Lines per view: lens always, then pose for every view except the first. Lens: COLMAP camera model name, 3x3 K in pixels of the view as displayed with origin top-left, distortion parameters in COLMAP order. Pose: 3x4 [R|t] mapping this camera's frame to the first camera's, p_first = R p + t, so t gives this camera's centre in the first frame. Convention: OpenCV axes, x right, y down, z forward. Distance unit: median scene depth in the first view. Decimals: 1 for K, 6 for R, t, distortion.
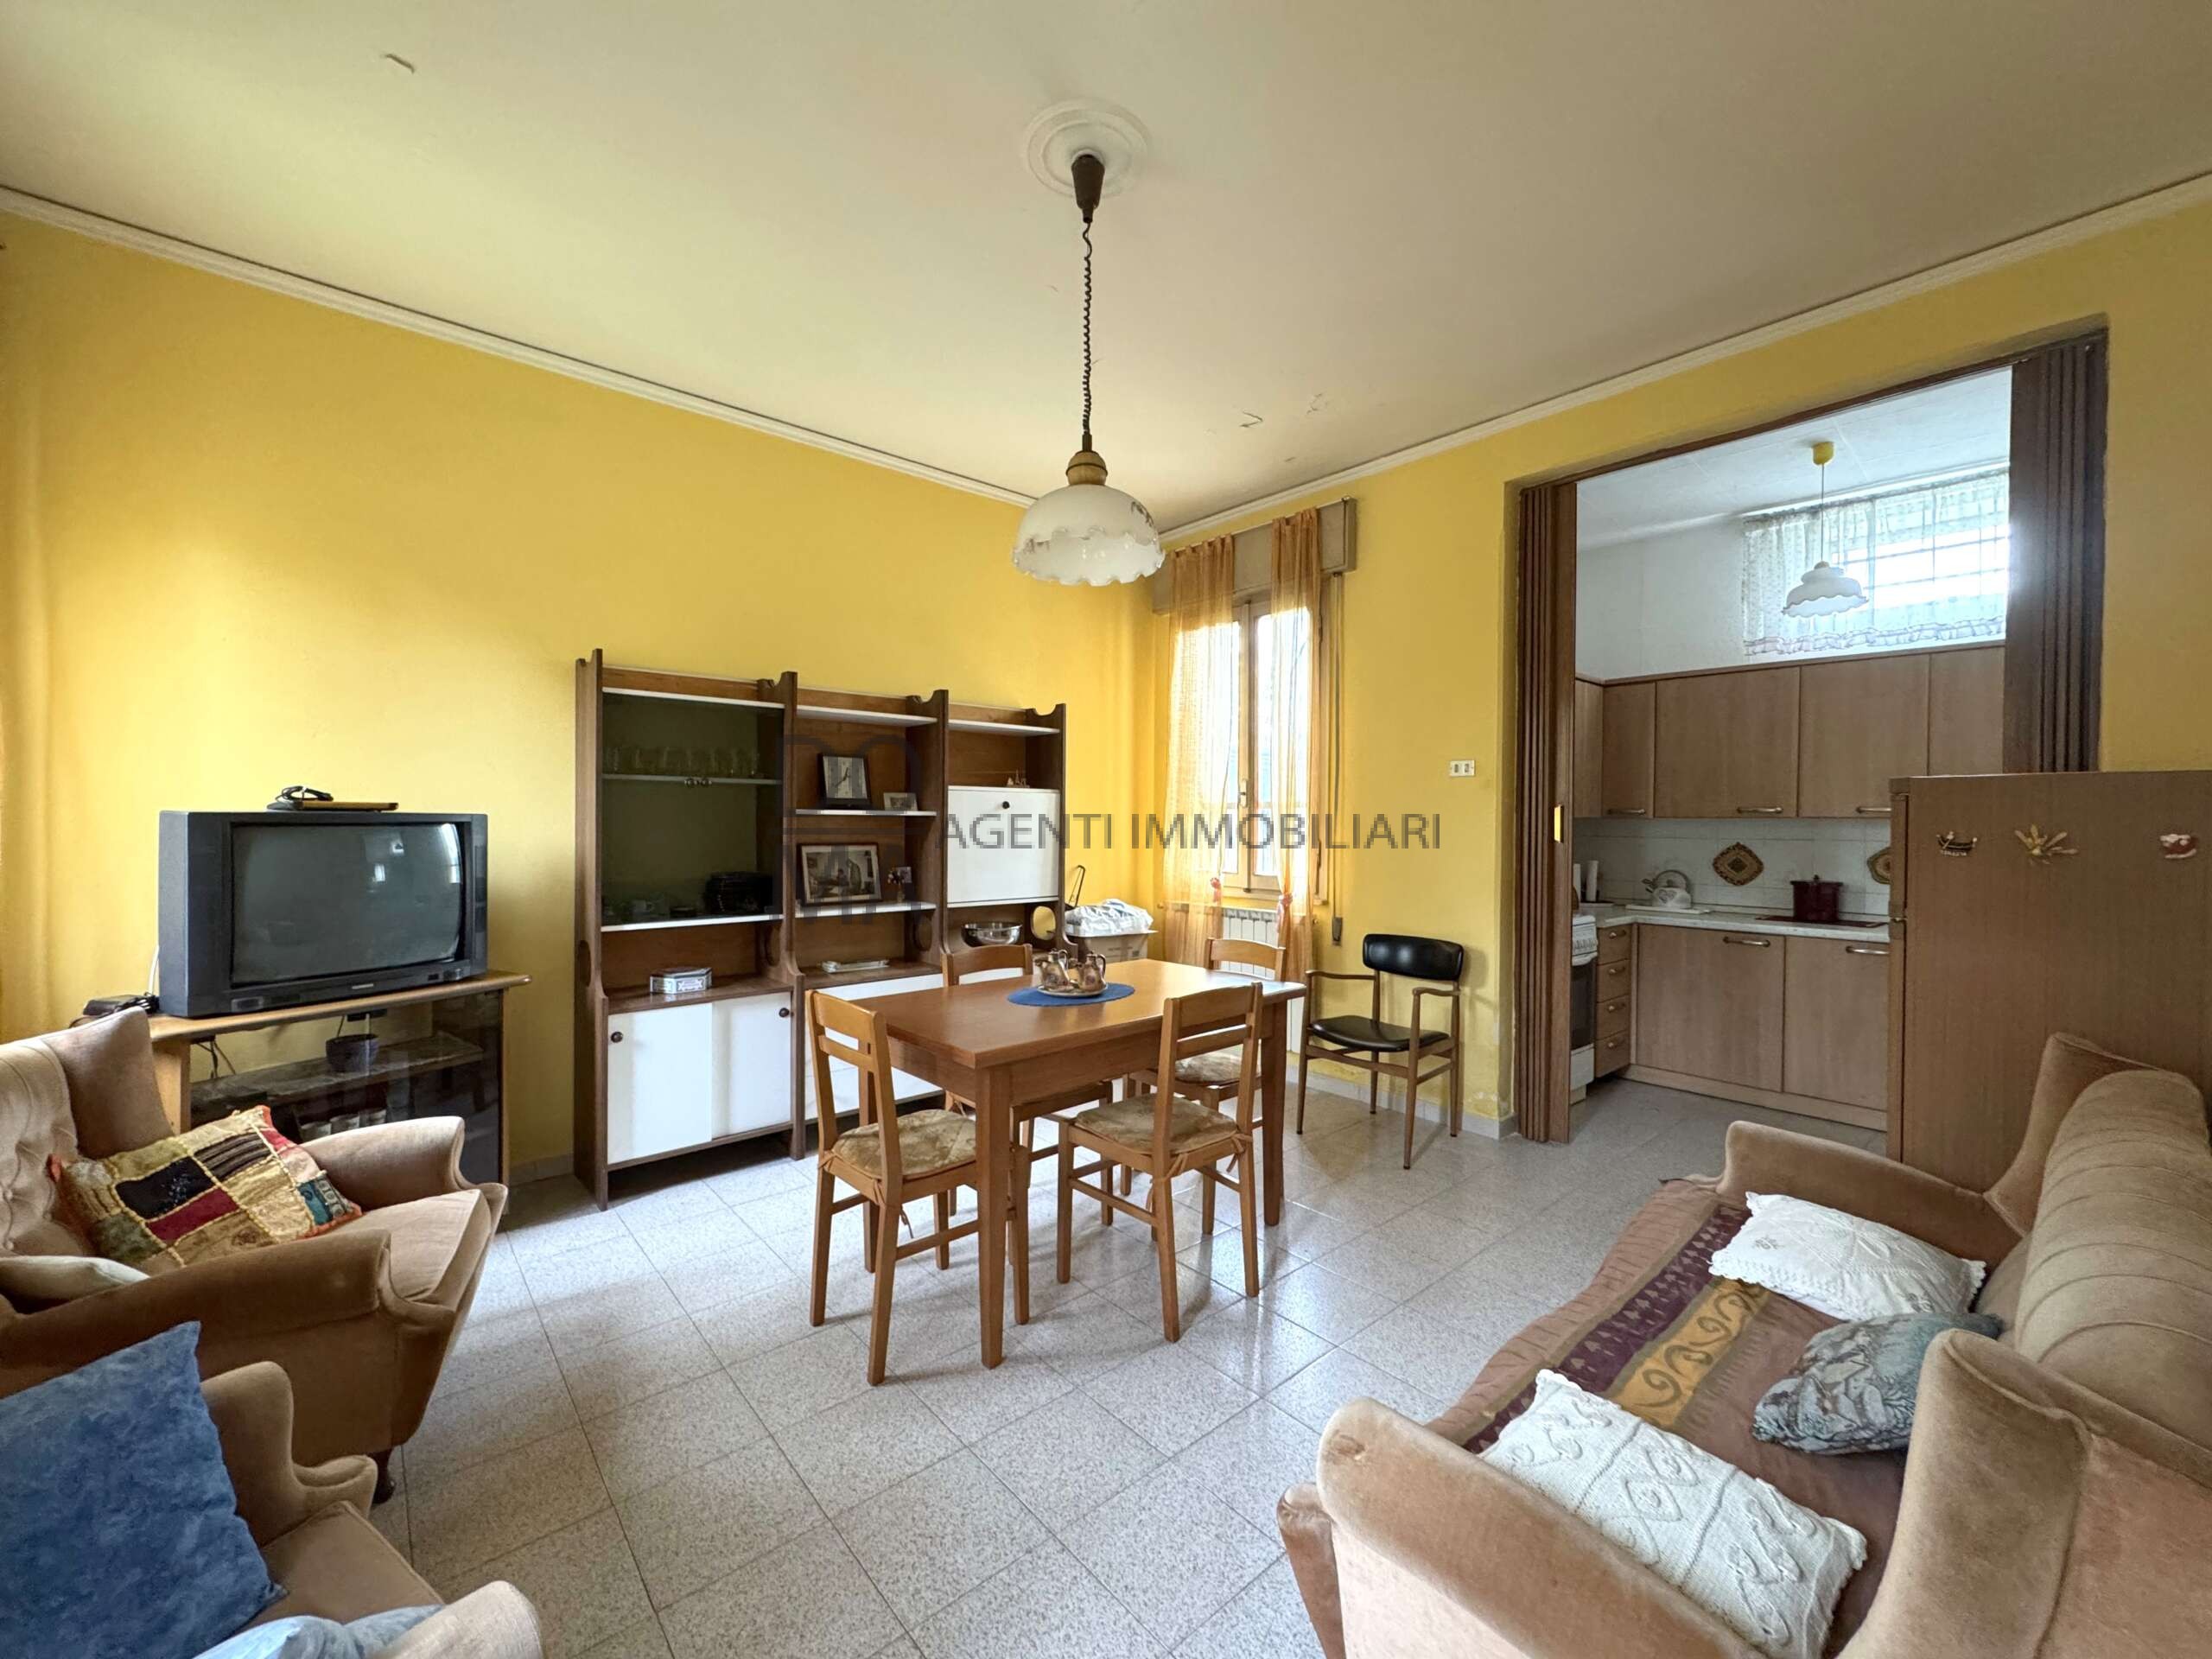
lens RADIAL K [[876.6, 0, 1095.8], [0, 876.6, 827.5], [0, 0, 1]] dist [-0.001131, 0.000610]
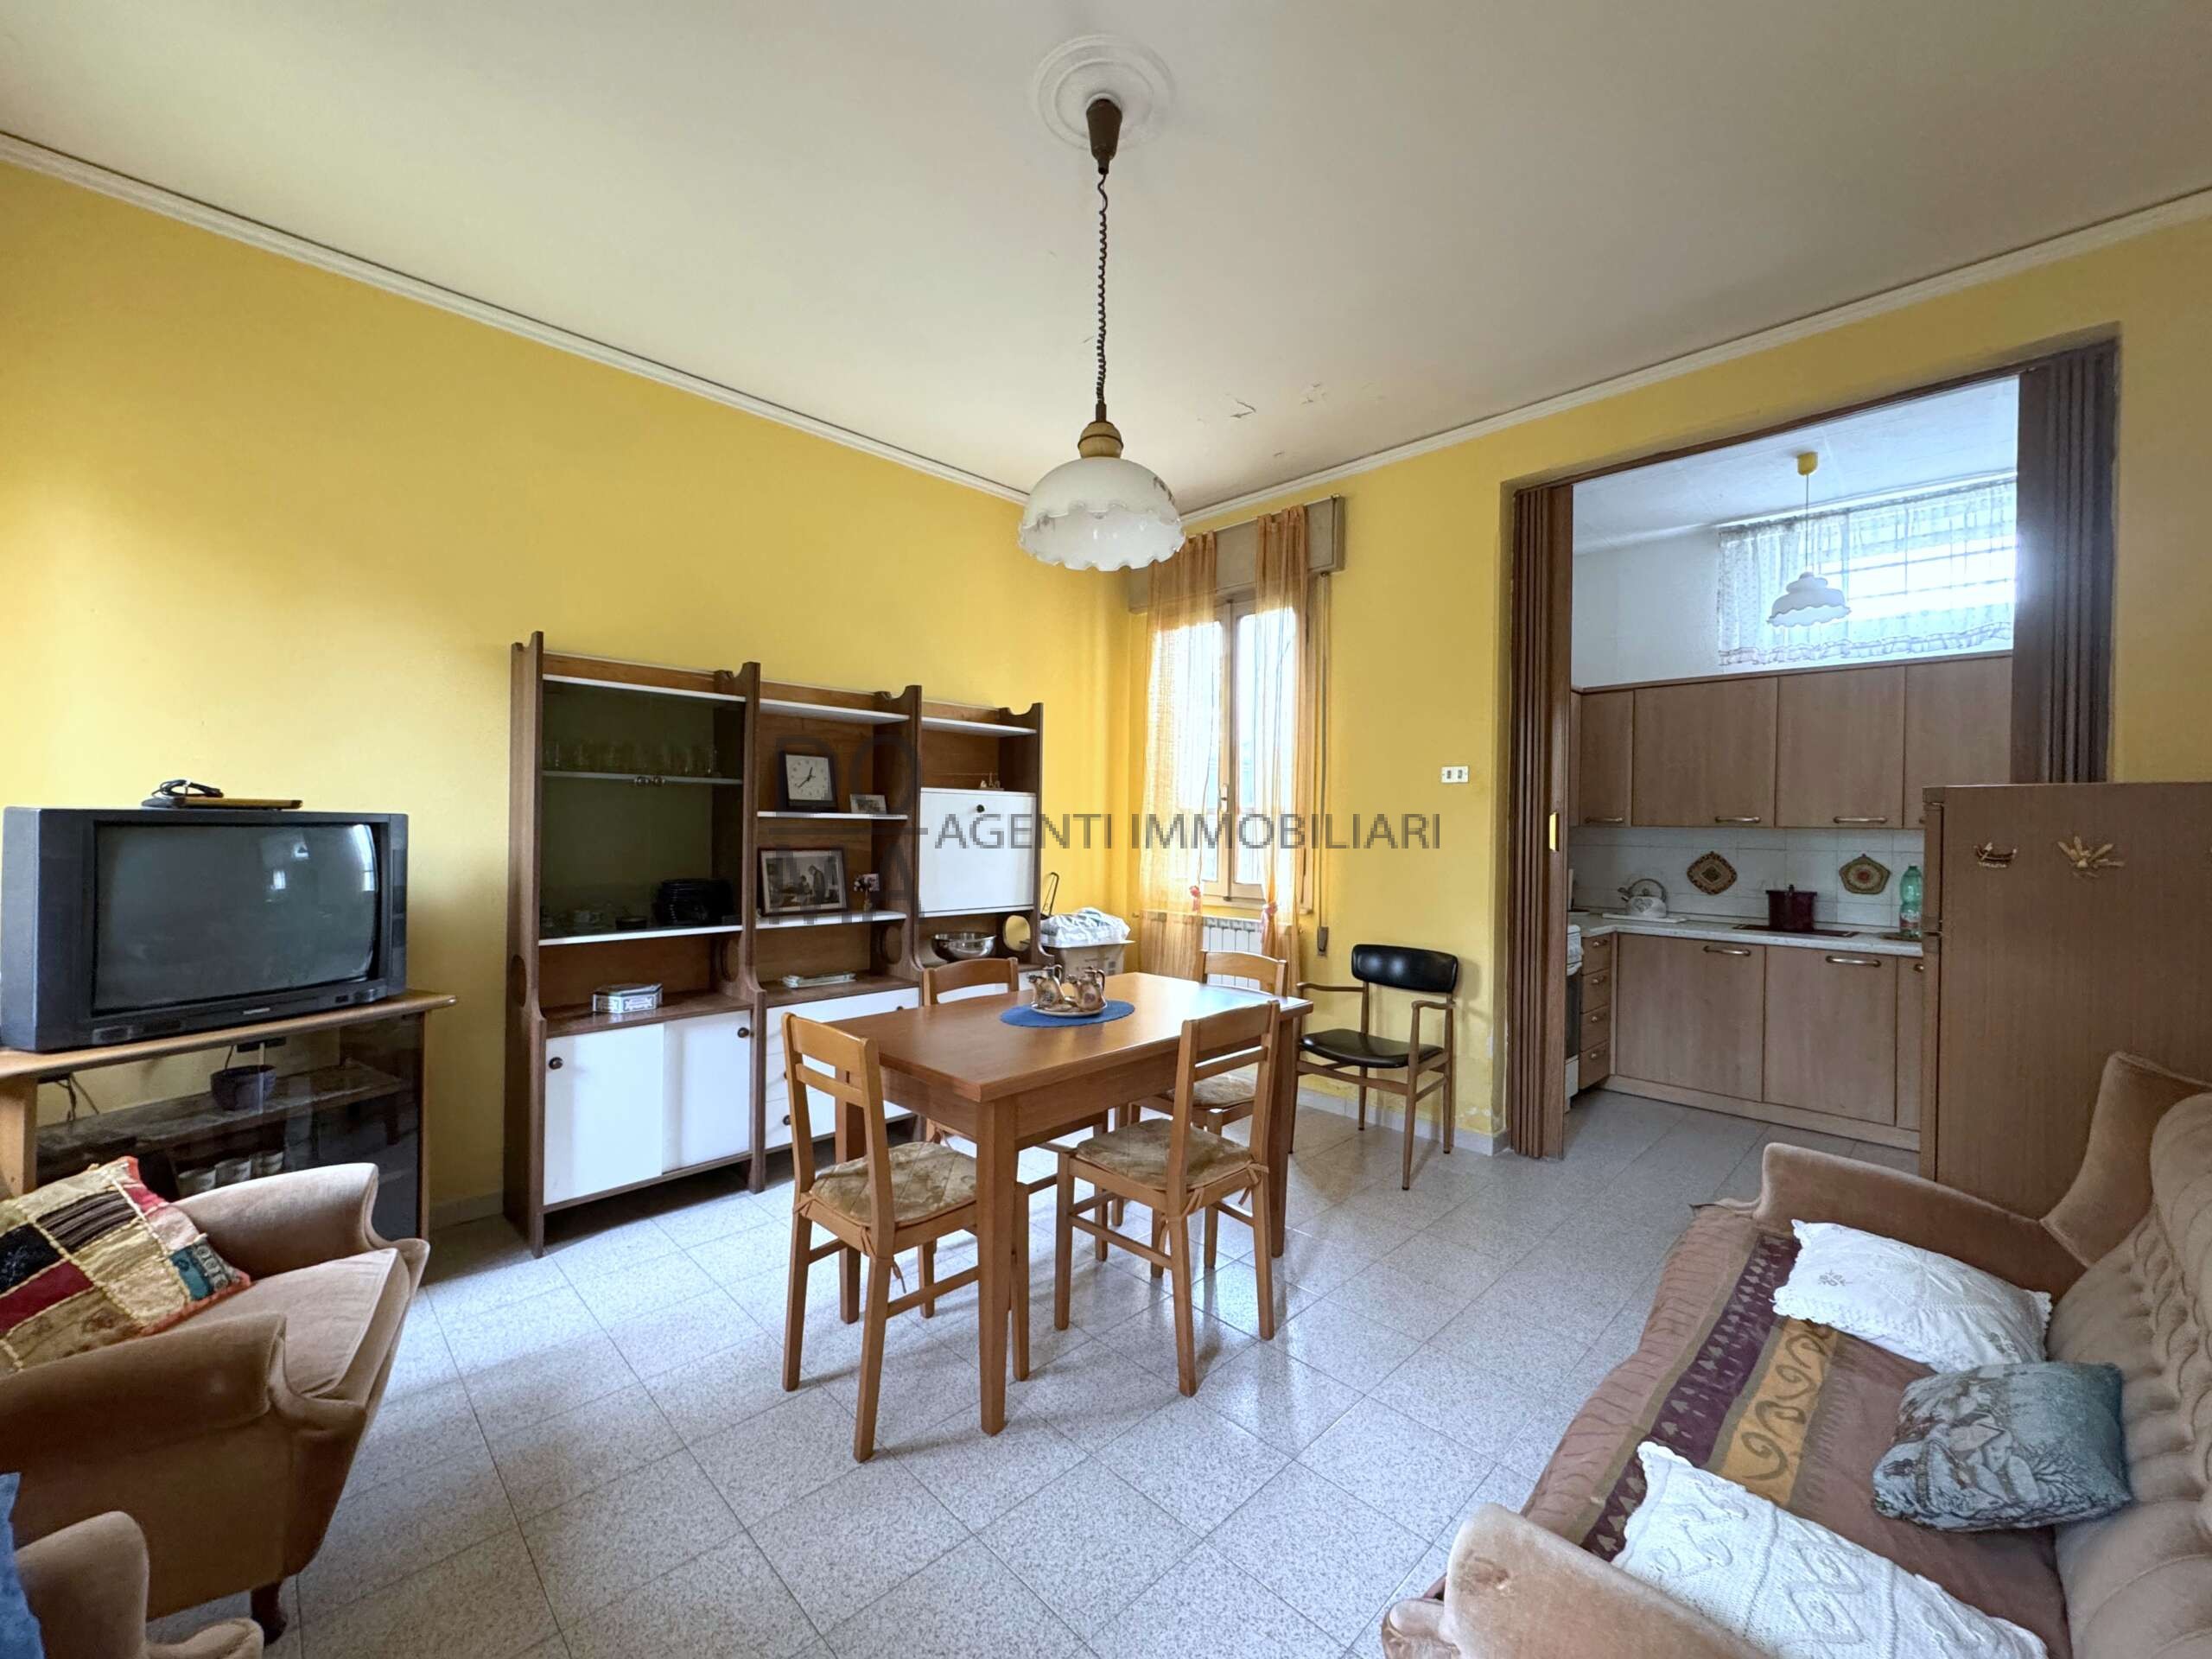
lens RADIAL K [[876.6, 0, 1096.0], [0, 876.6, 826.7], [0, 0, 1]] dist [-0.001131, 0.000610]
pose [[0.997915, 0.006319, 0.064233, -0.066728], [-0.005872, 0.999957, -0.007146, -0.000106], [-0.064275, 0.006754, 0.997909, 0.083395]]
